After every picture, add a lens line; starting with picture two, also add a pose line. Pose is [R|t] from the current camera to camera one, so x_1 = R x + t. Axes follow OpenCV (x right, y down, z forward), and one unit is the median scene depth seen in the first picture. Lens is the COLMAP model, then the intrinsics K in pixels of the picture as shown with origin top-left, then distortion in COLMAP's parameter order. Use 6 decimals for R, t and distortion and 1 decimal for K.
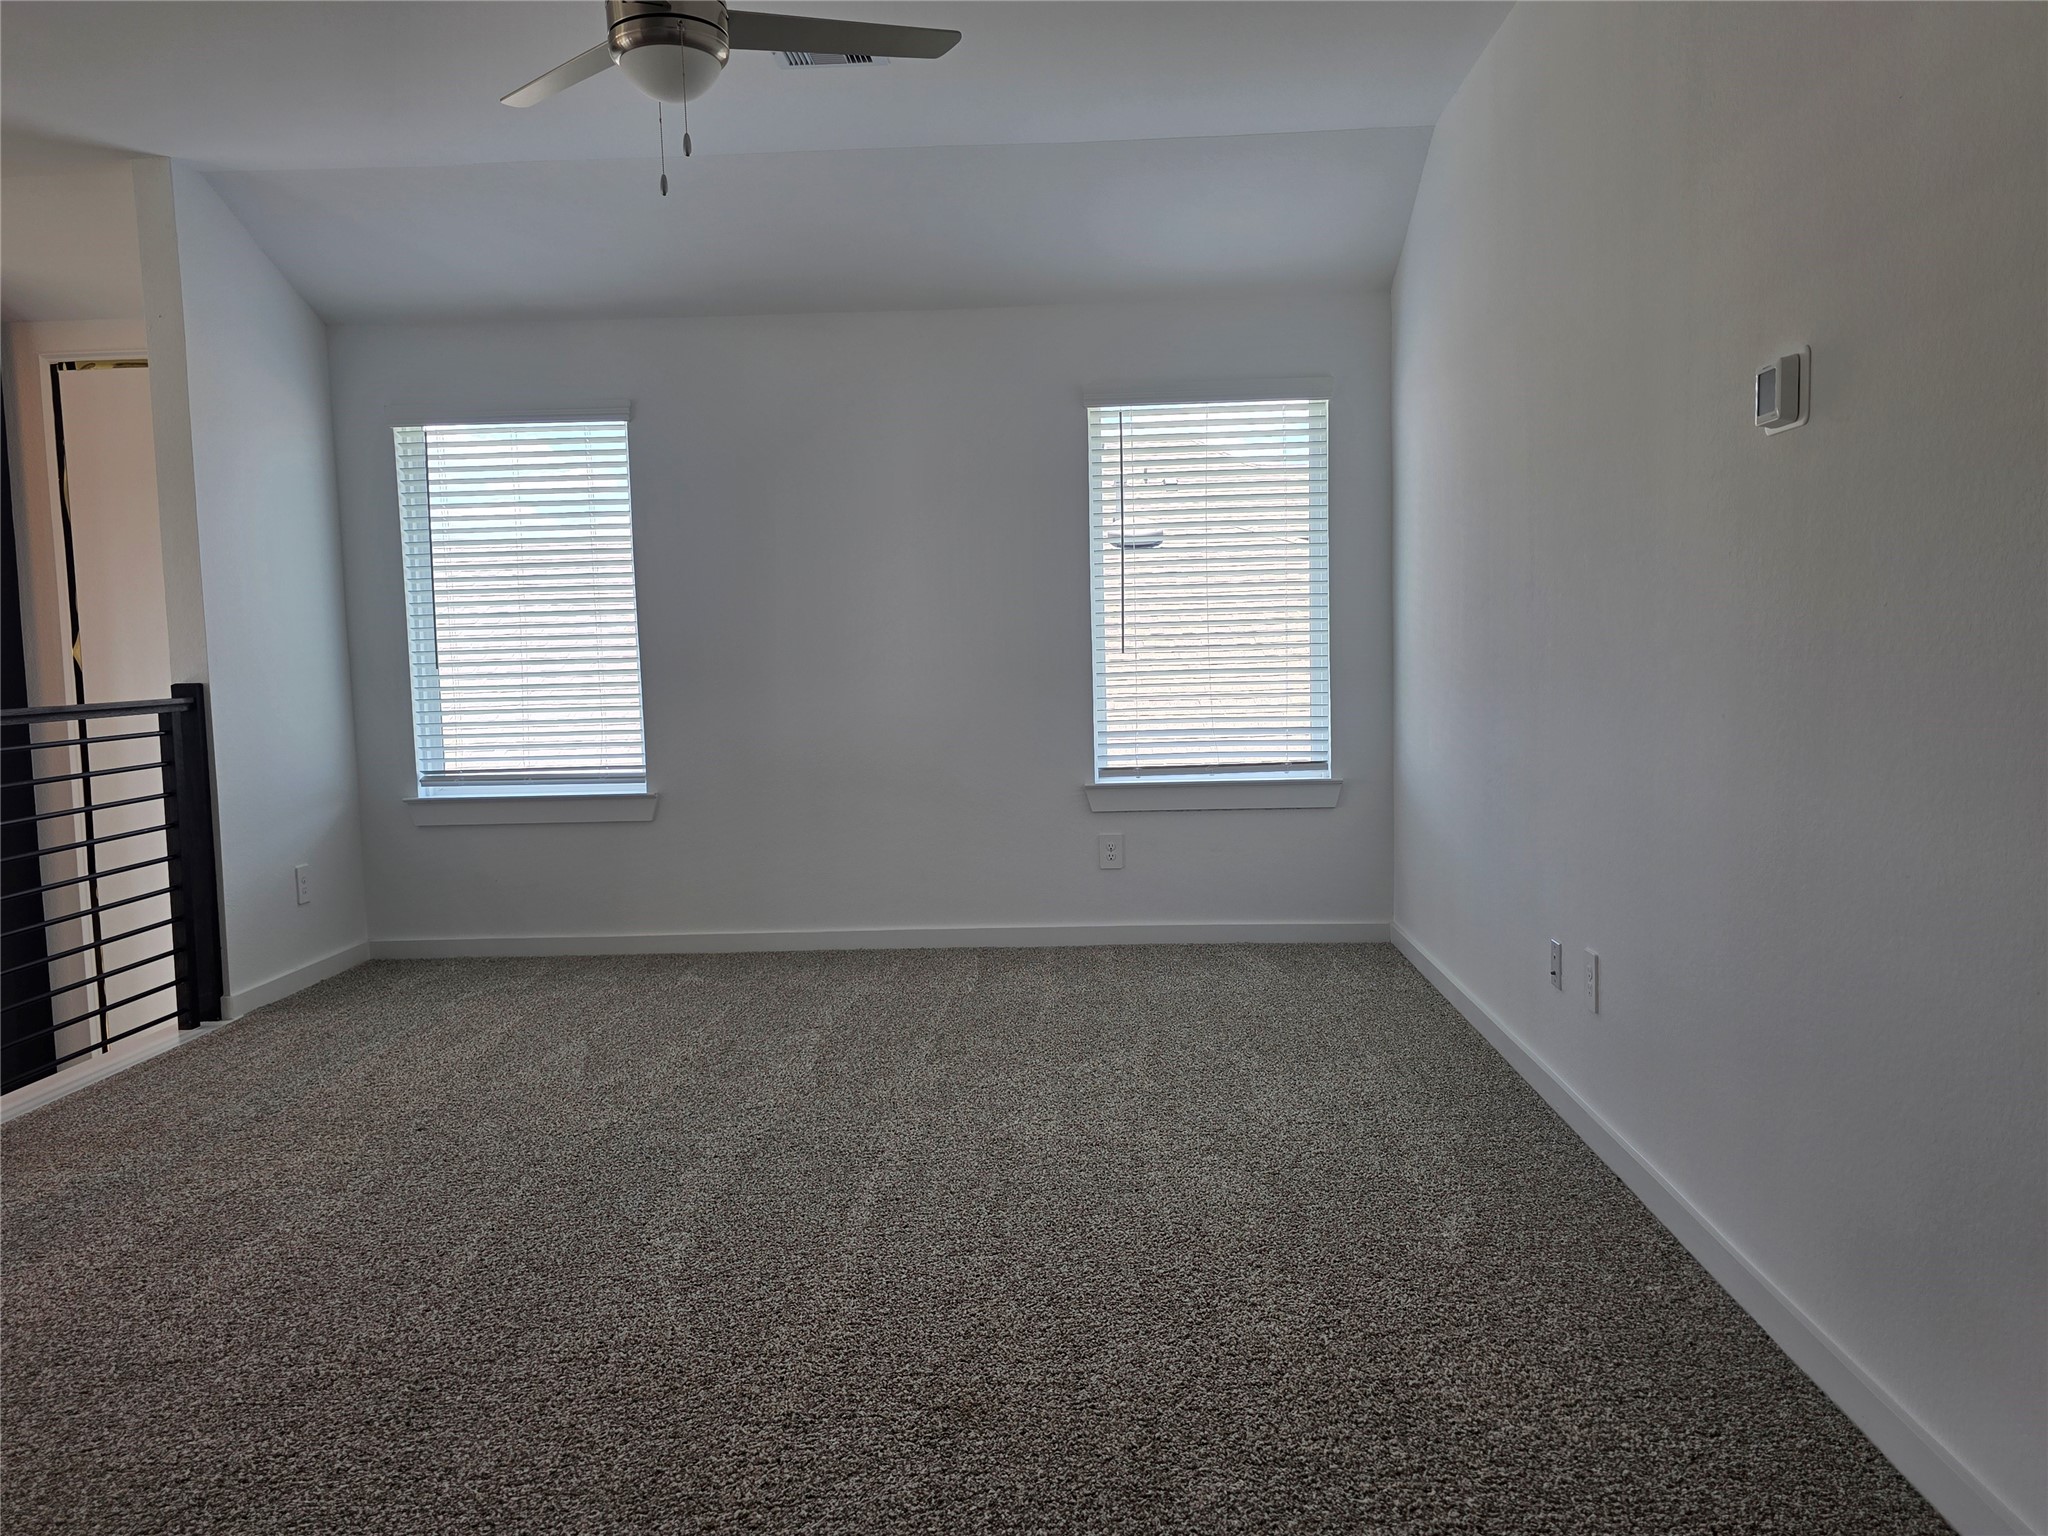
lens RADIAL K [[1537.5, 0, 1022.2], [0, 1537.5, 765.6], [0, 0, 1]] dist [0.074244, -0.012603]
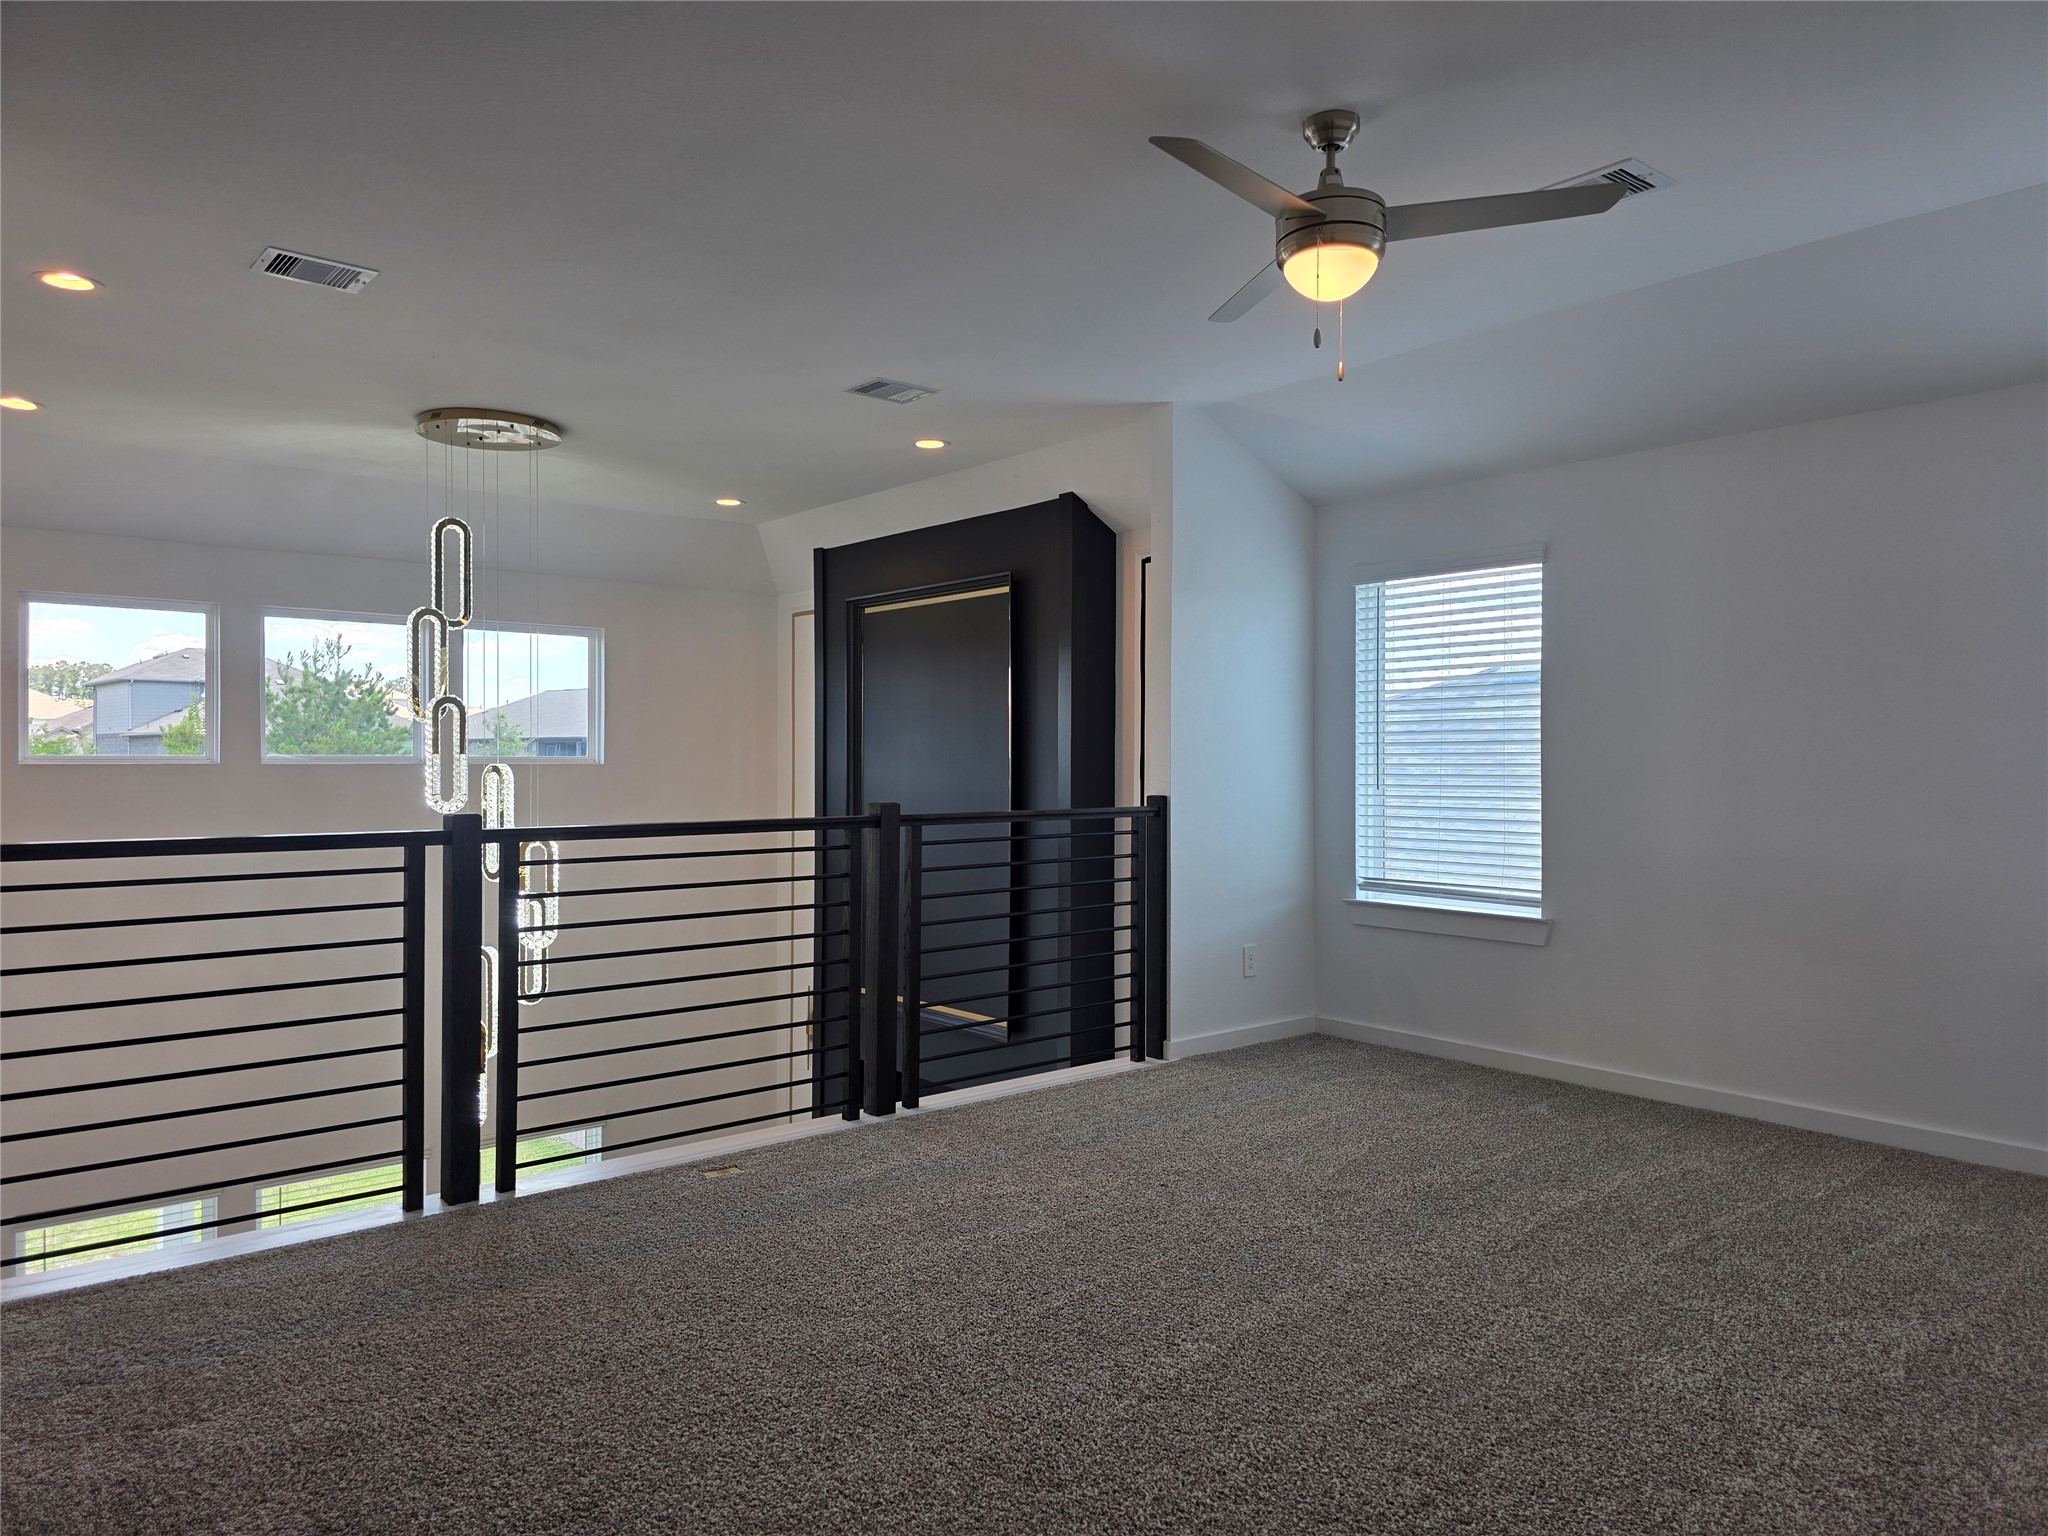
lens RADIAL K [[1372.9, 0, 1033.3], [0, 1372.9, 754.0], [0, 0, 1]] dist [0.057051, -0.003785]
pose [[0.694018, 0.026005, -0.719488, 0.213598], [-0.078786, 0.996089, -0.039995, -0.032159], [0.715634, 0.084443, 0.693353, 0.125248]]
